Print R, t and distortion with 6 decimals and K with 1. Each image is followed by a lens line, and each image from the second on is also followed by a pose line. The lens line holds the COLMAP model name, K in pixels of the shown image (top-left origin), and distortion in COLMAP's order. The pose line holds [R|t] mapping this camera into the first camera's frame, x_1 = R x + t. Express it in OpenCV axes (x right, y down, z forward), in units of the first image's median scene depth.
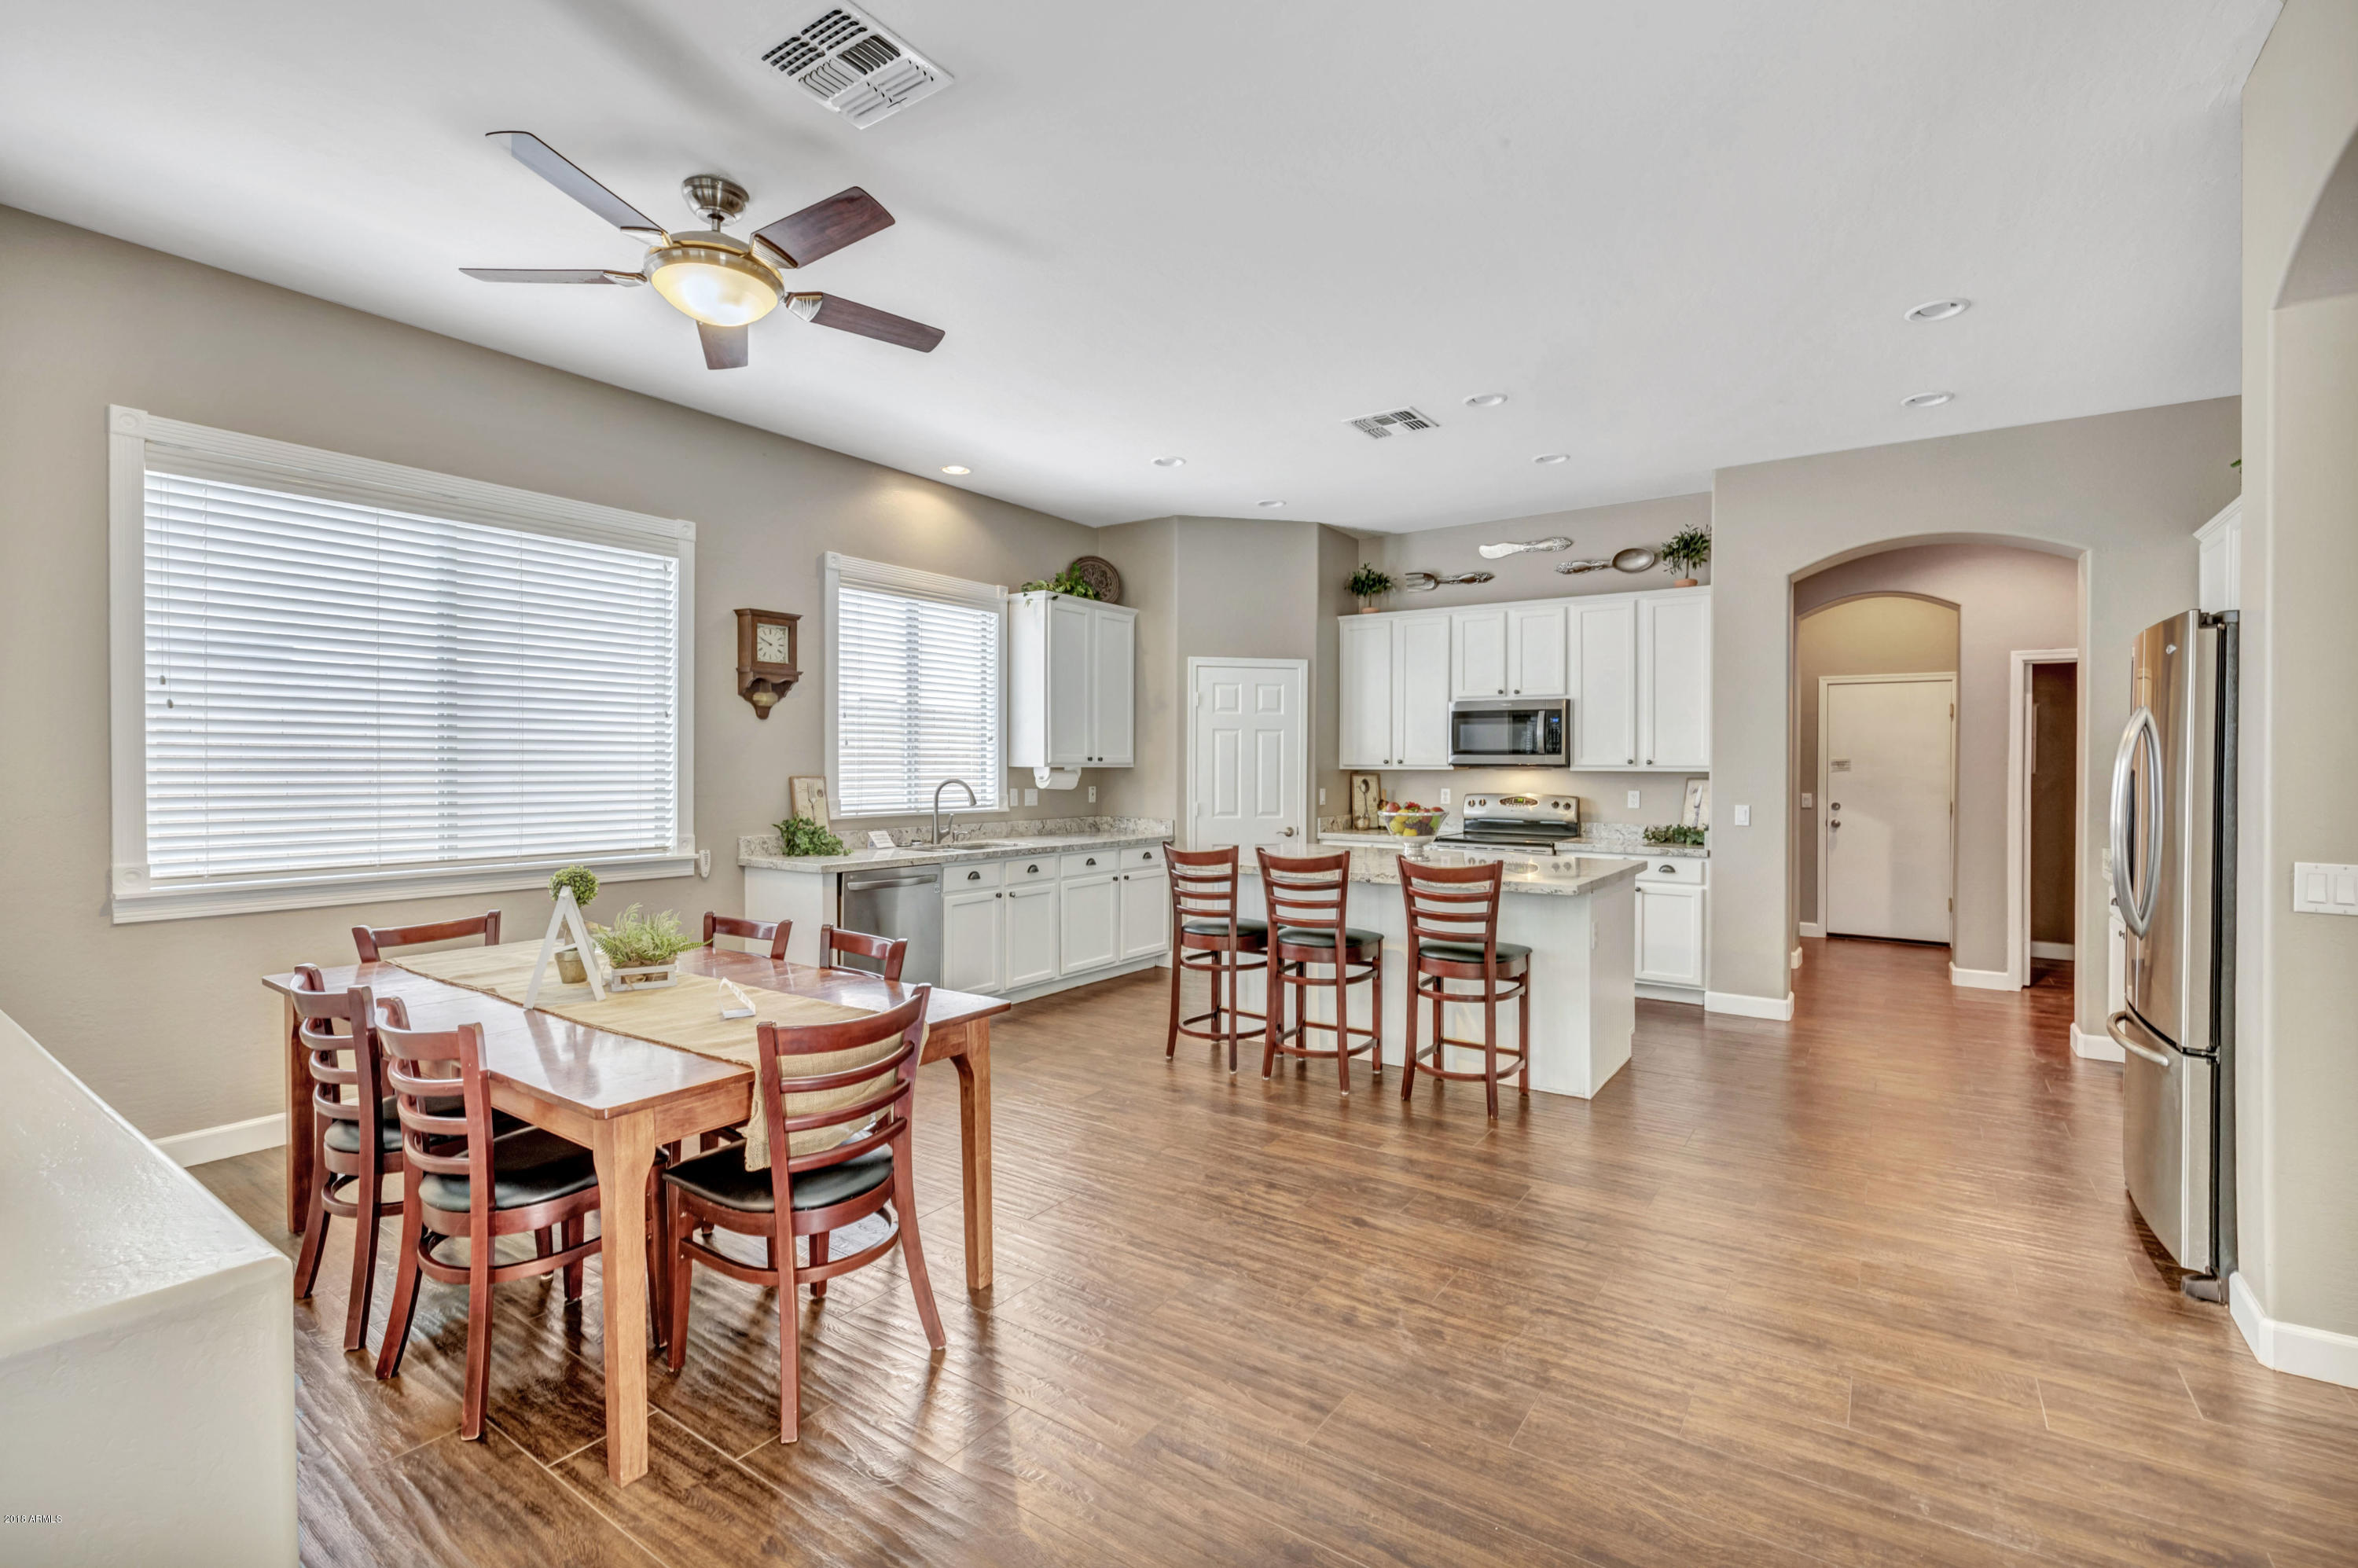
lens RADIAL K [[1029.1, 0, 1173.4], [0, 1029.1, 774.9], [0, 0, 1]] dist [-0.010732, -0.007056]
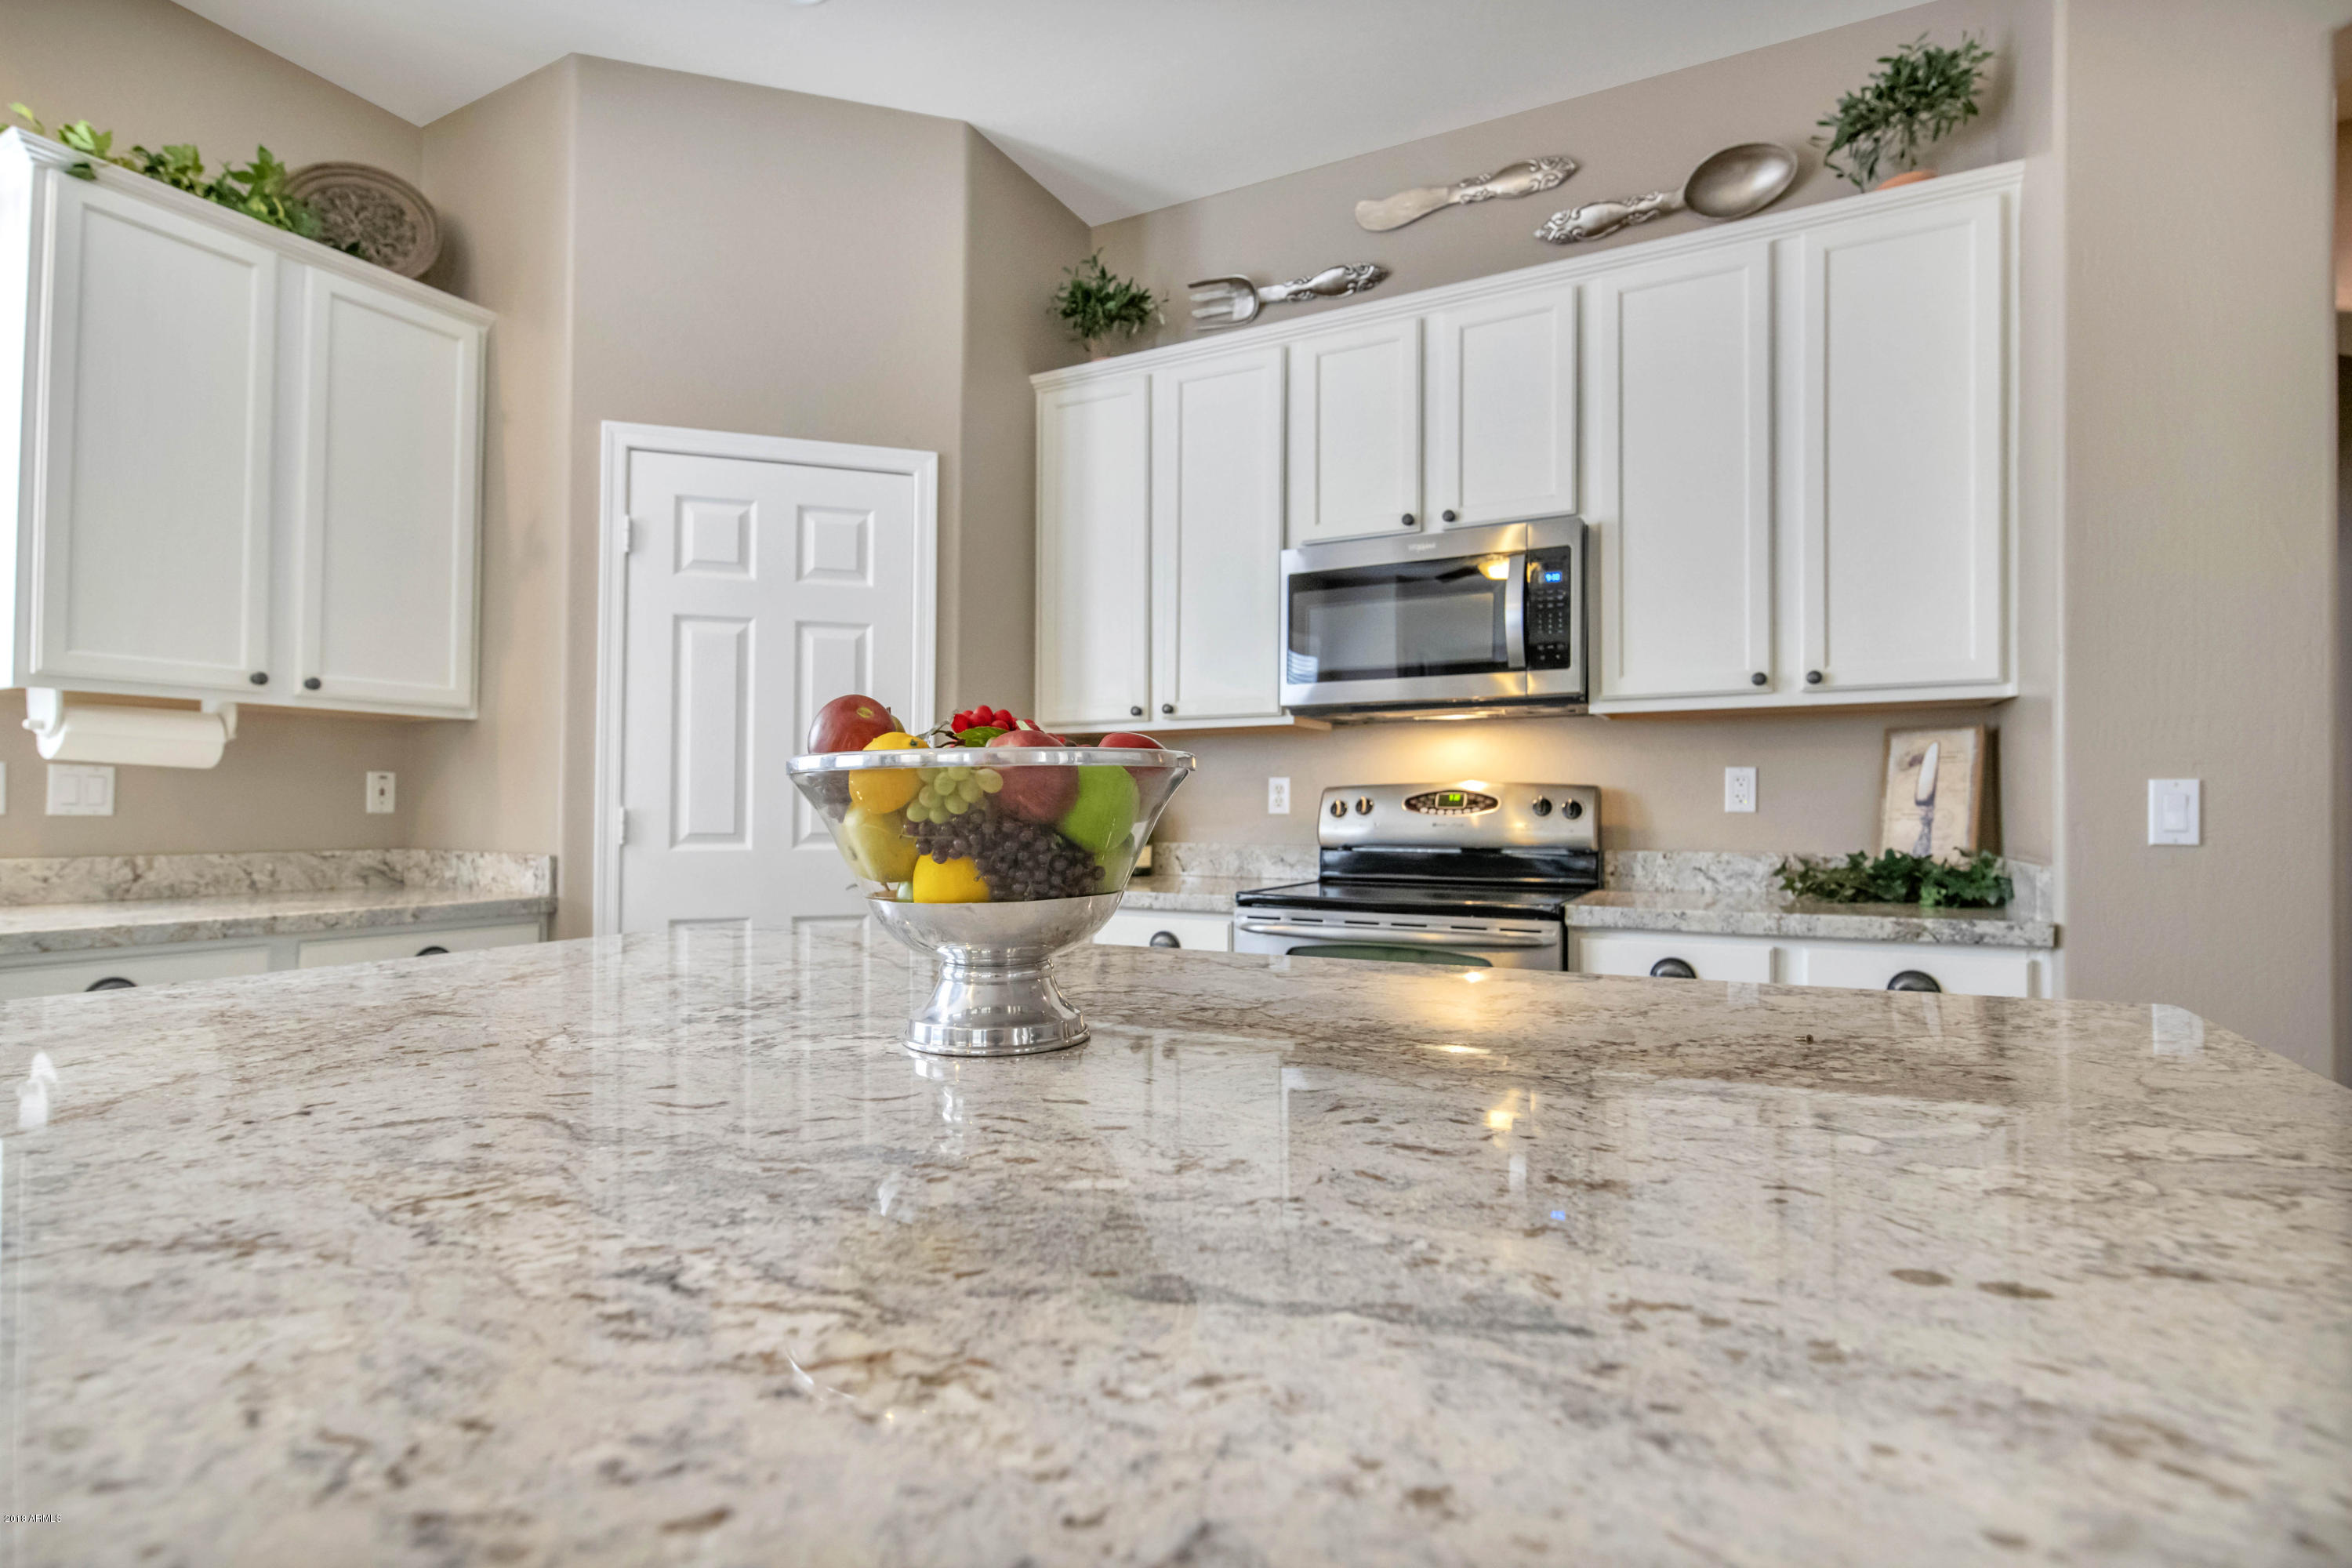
lens RADIAL K [[1101.2, 0, 1178.0], [0, 1101.2, 814.2], [0, 0, 1]] dist [-0.014085, -0.000306]
pose [[0.991433, -0.004154, 0.130551, 0.174022], [0.005196, 0.999957, -0.007642, 0.033904], [-0.130514, 0.008255, 0.991412, 0.589275]]
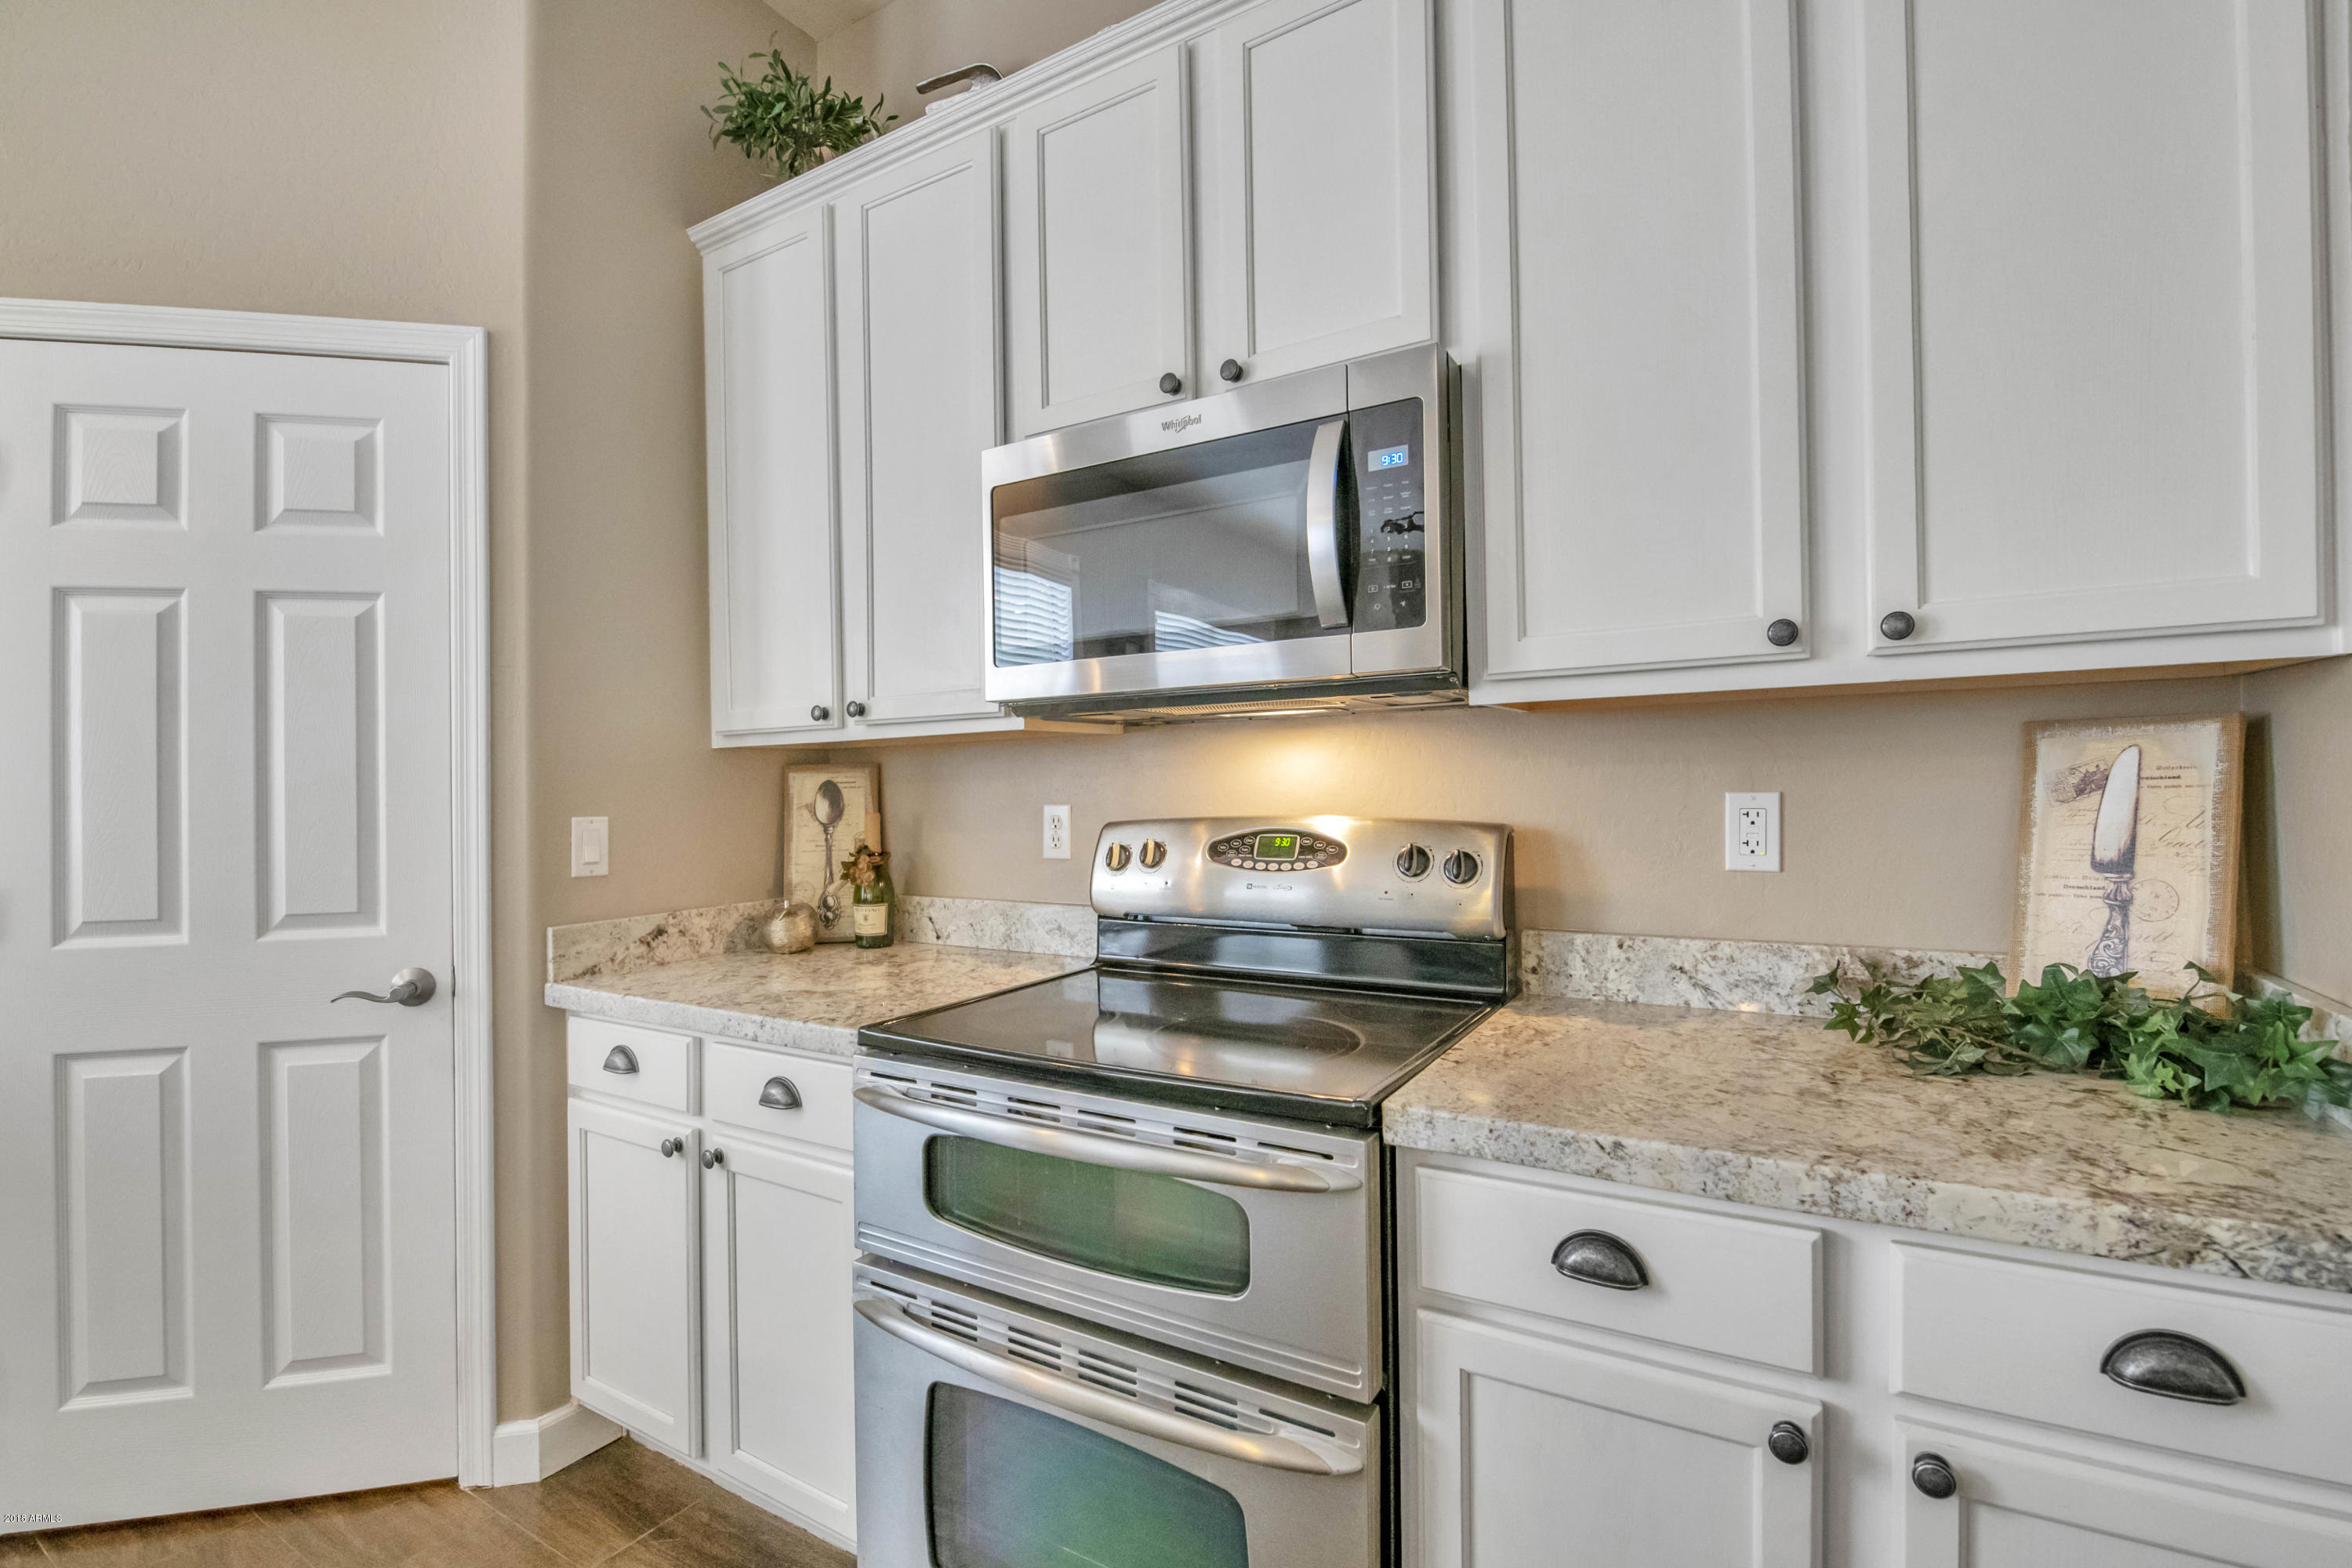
lens RADIAL K [[1026.5, 0, 1176.3], [0, 1026.5, 800.9], [0, 0, 1]] dist [-0.010732, -0.007056]
pose [[0.996491, -0.024325, 0.080085, 0.294197], [0.024199, 0.999704, 0.002551, 0.013107], [-0.080123, -0.000604, 0.996785, 0.757739]]
